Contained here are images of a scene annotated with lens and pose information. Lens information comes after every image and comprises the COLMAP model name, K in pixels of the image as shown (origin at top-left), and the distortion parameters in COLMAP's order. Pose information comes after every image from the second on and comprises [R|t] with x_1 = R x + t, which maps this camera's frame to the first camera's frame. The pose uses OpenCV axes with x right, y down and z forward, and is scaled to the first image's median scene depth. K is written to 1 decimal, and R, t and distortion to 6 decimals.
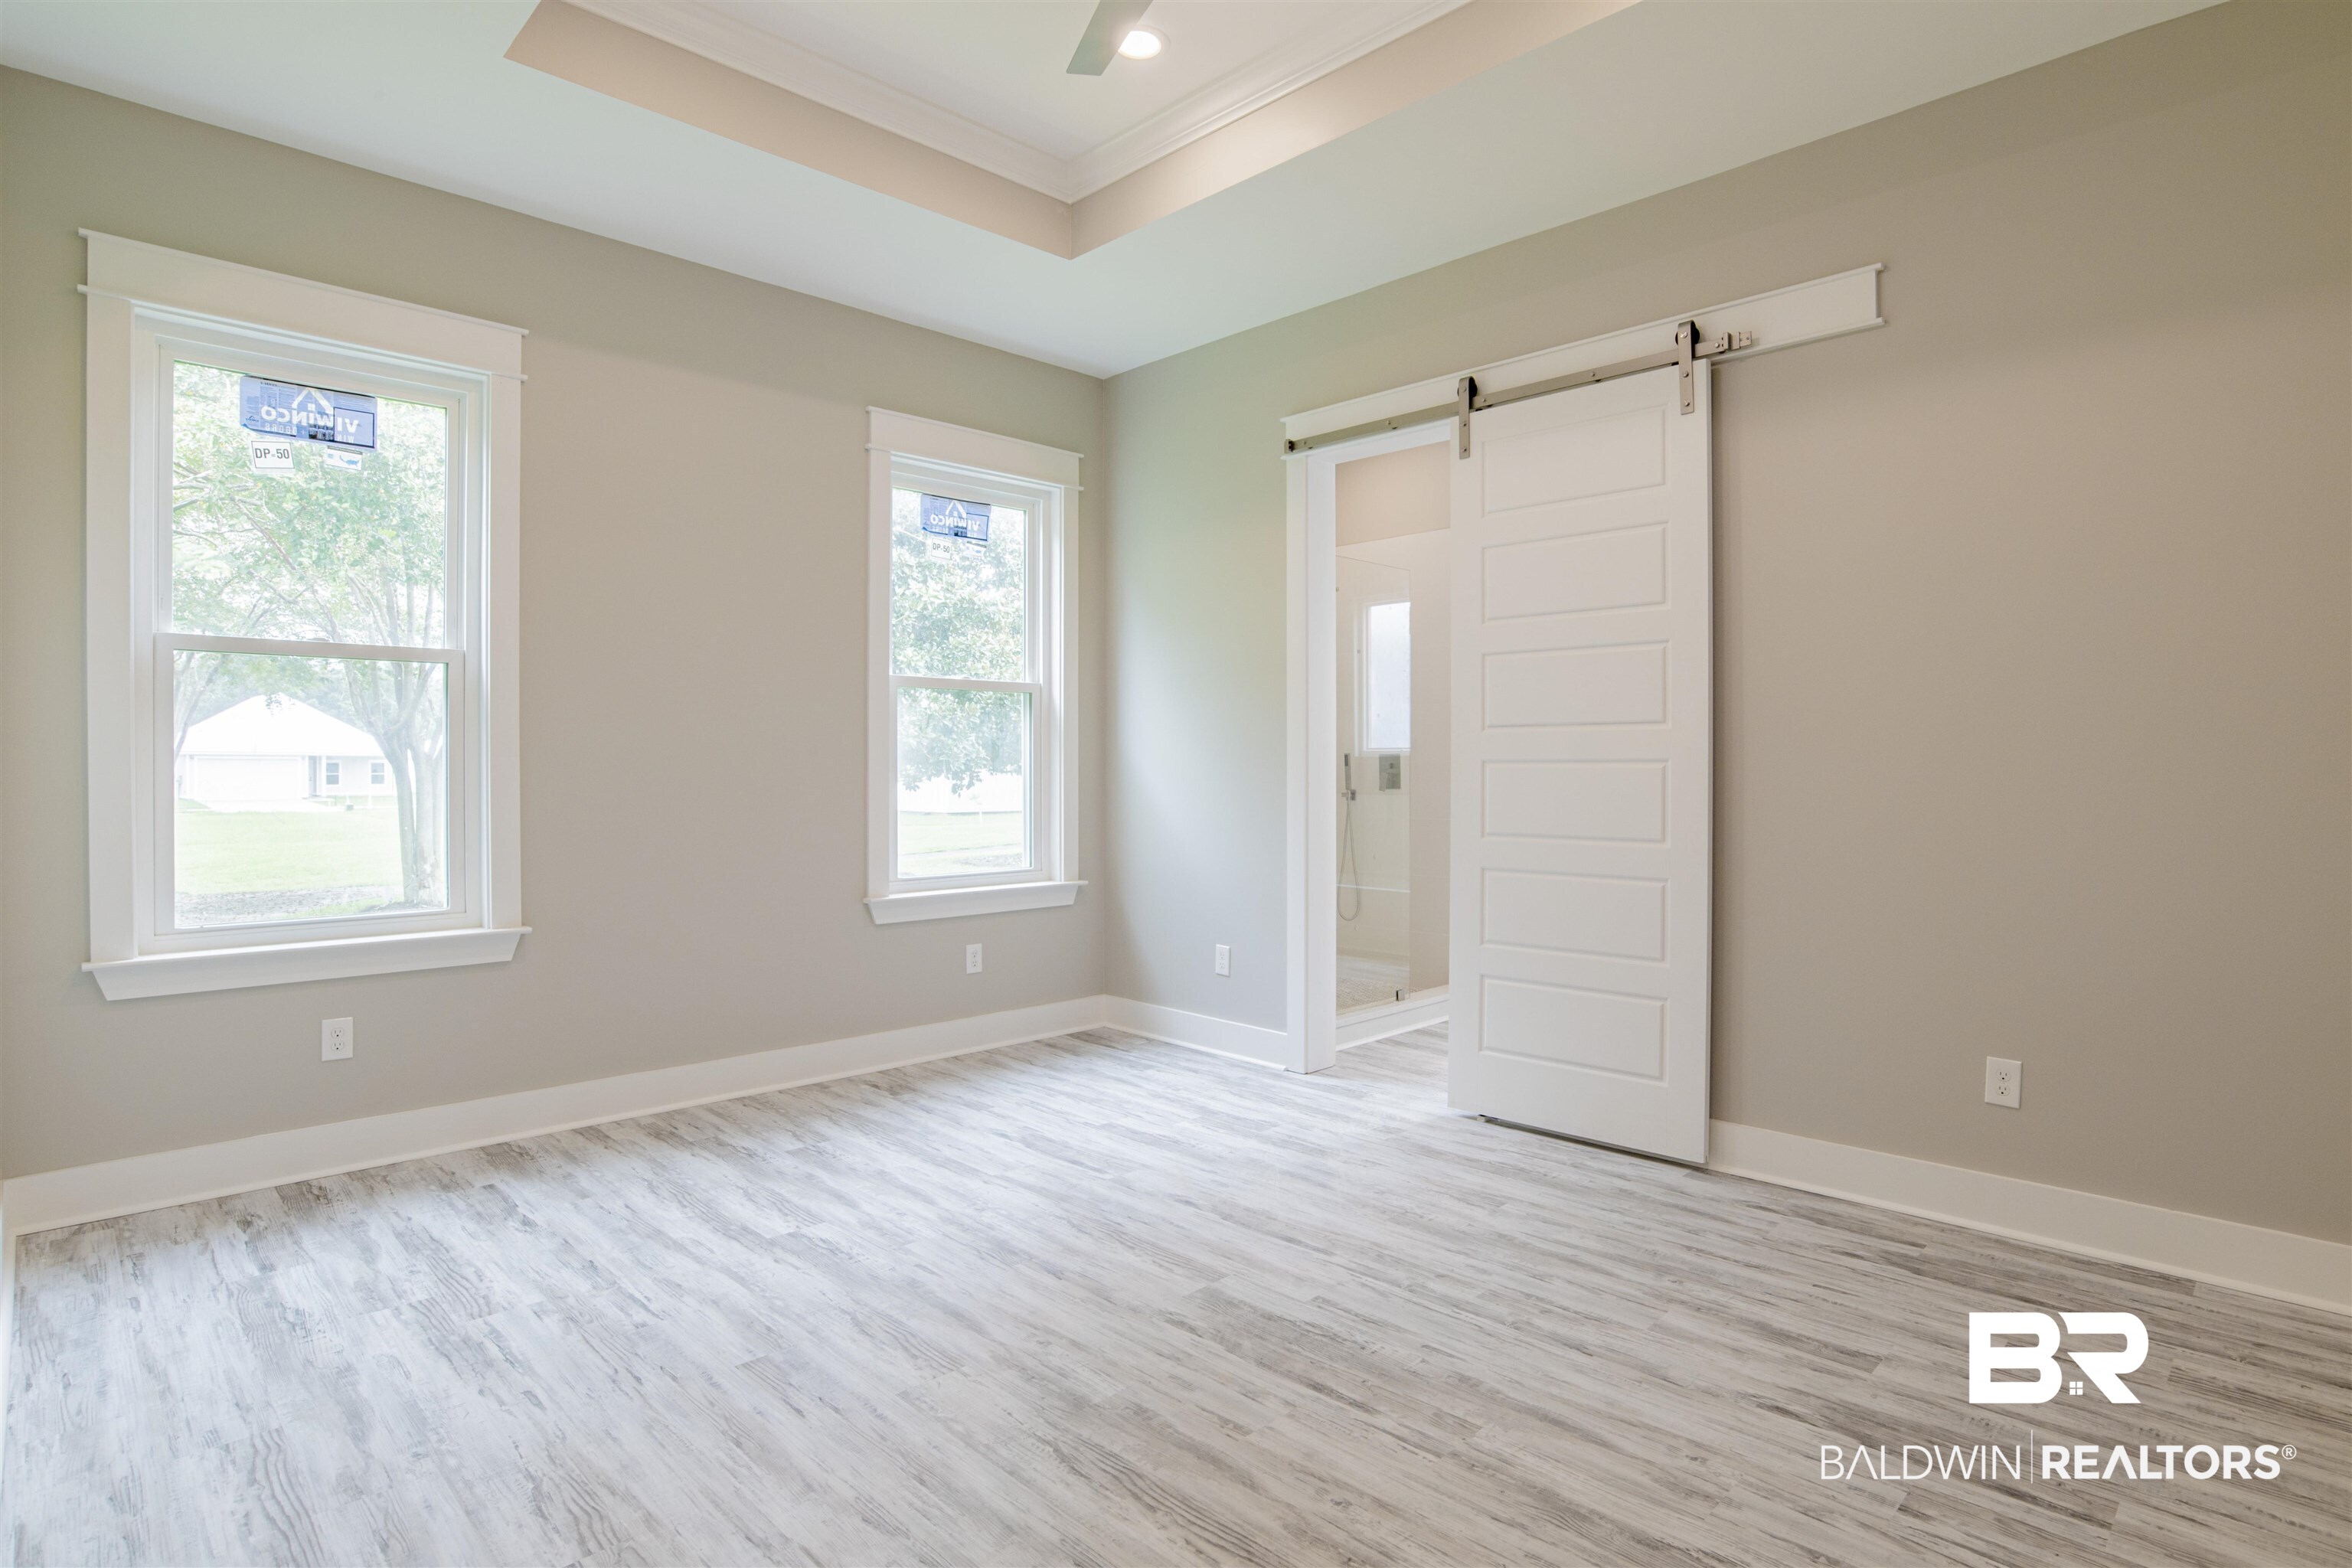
lens RADIAL K [[1234.8, 0, 1191.1], [0, 1234.8, 774.7], [0, 0, 1]] dist [-0.062884, 0.025761]
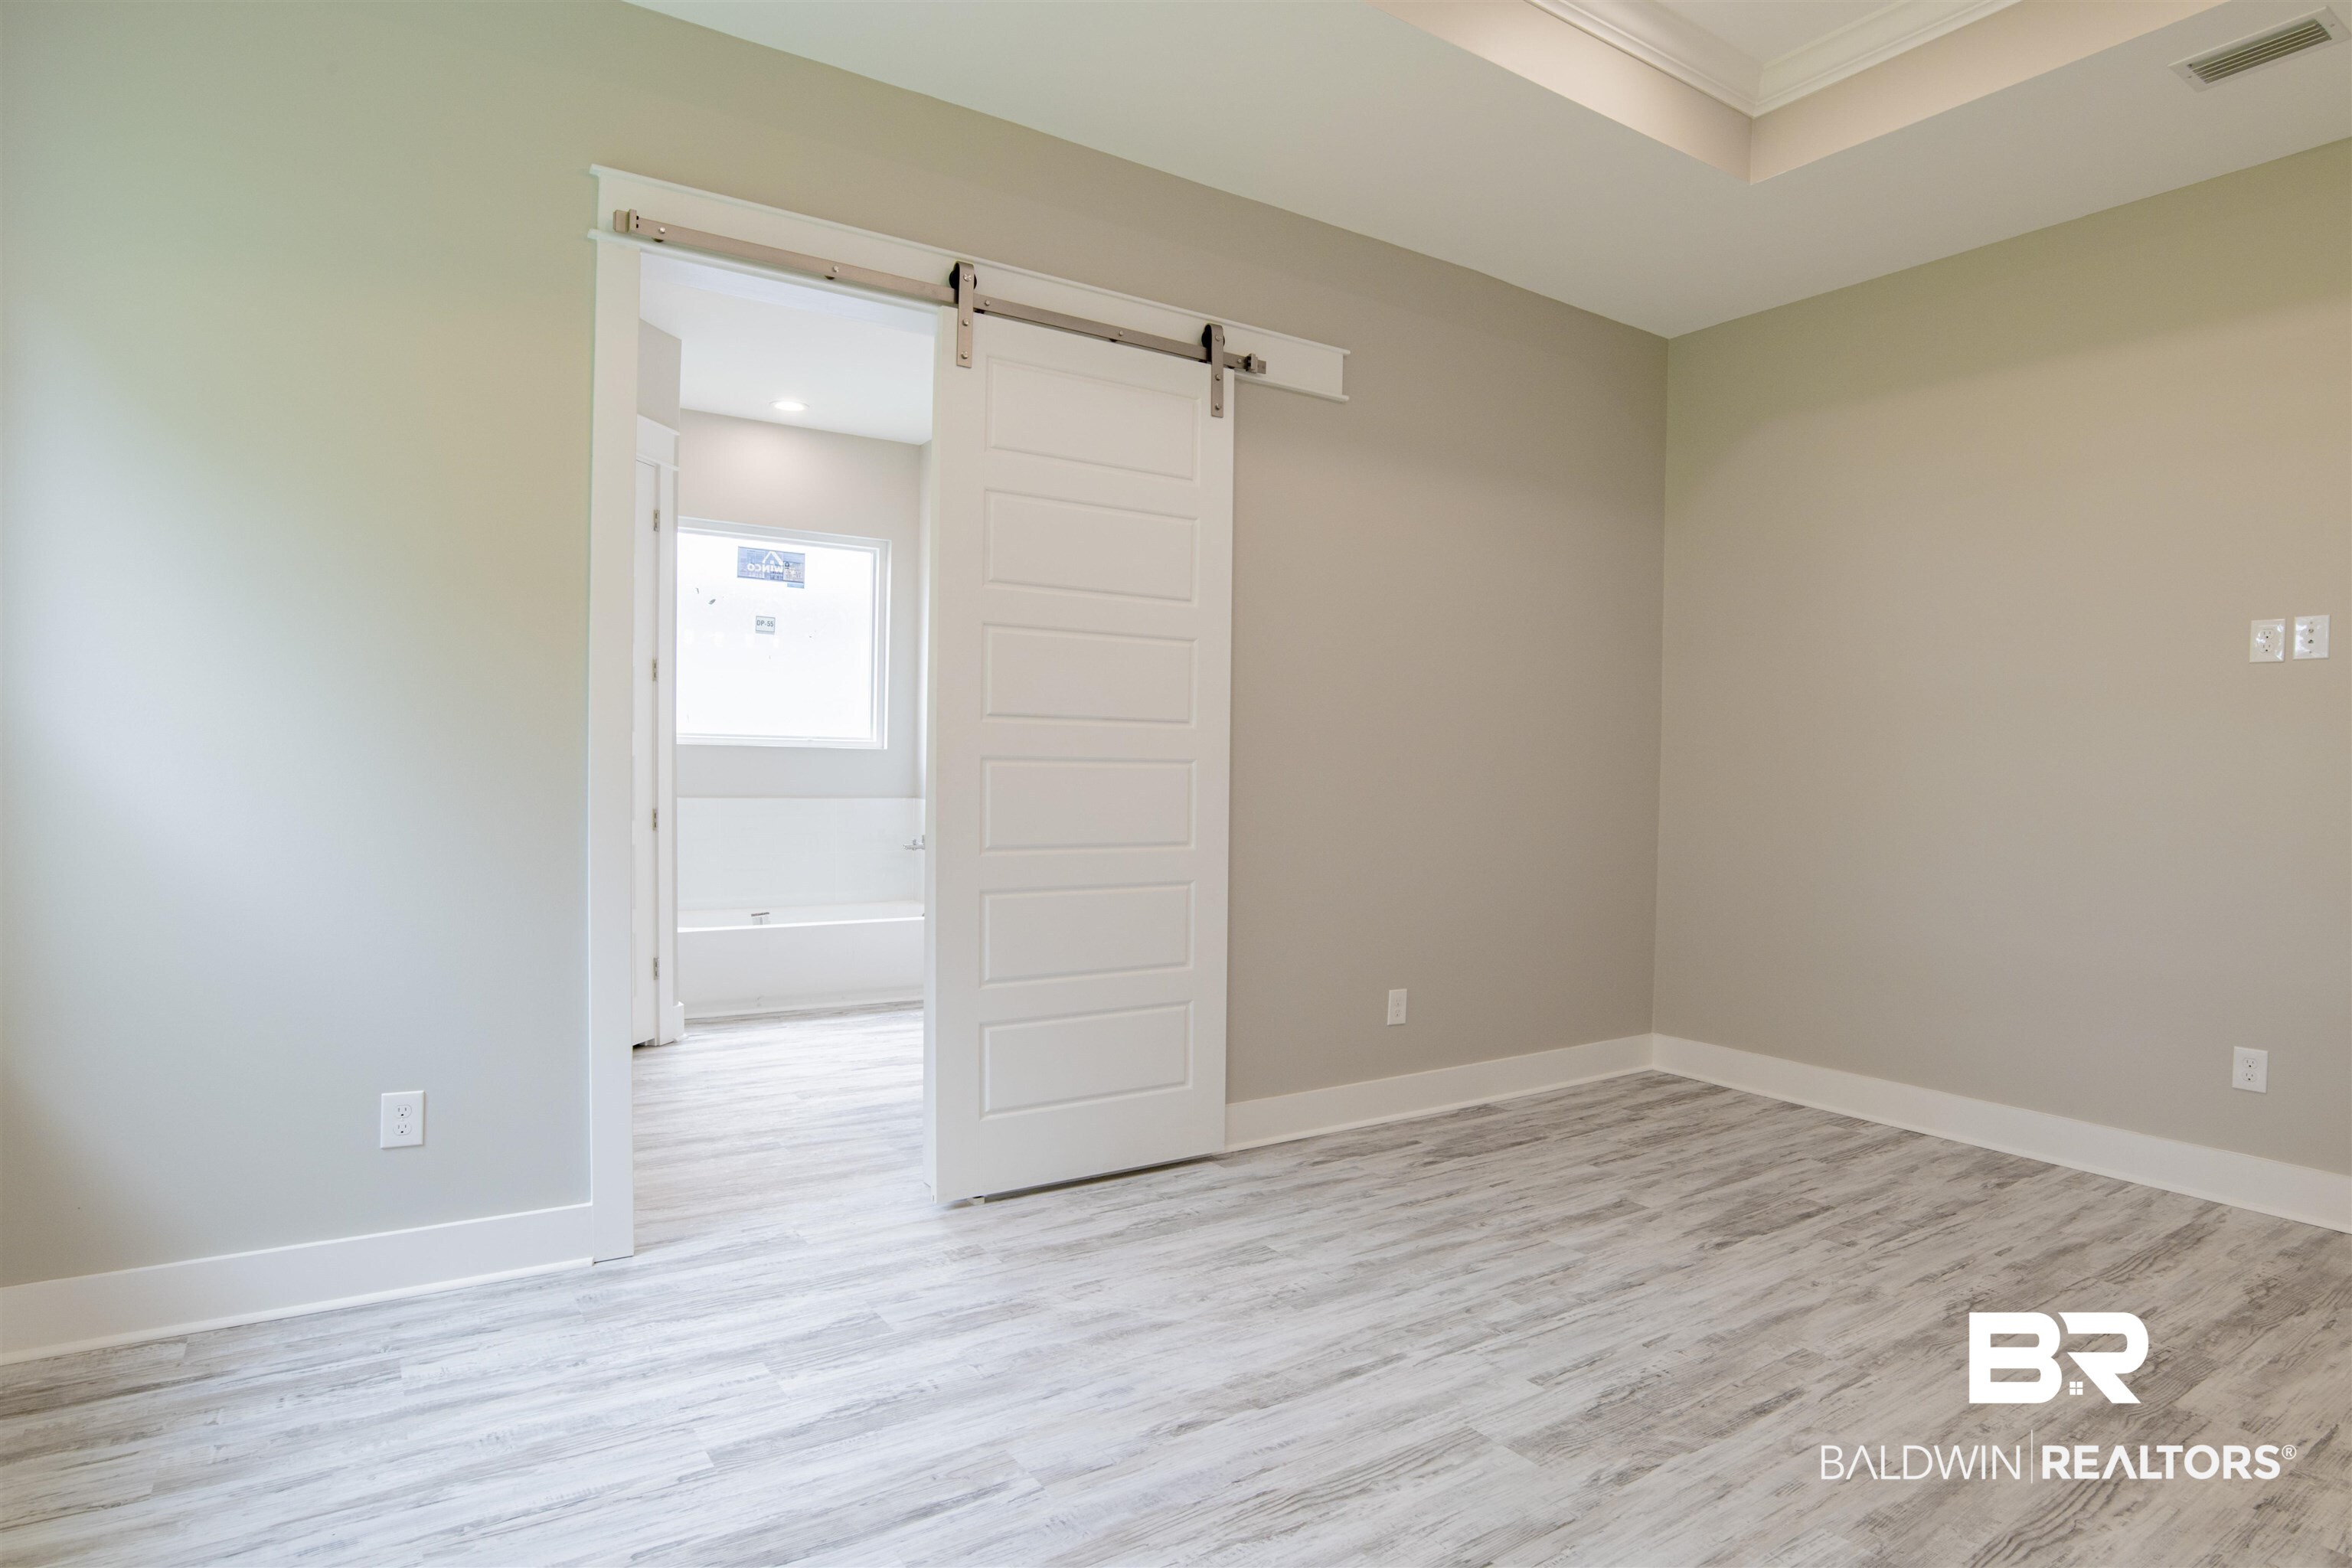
lens RADIAL K [[1234.8, 0, 1191.1], [0, 1234.8, 774.7], [0, 0, 1]] dist [-0.062884, 0.025761]
pose [[0.192836, -0.001479, 0.981230, -0.705986], [-0.009166, 0.999953, 0.003308, -0.002365], [-0.981188, -0.009632, 0.192813, 0.965408]]
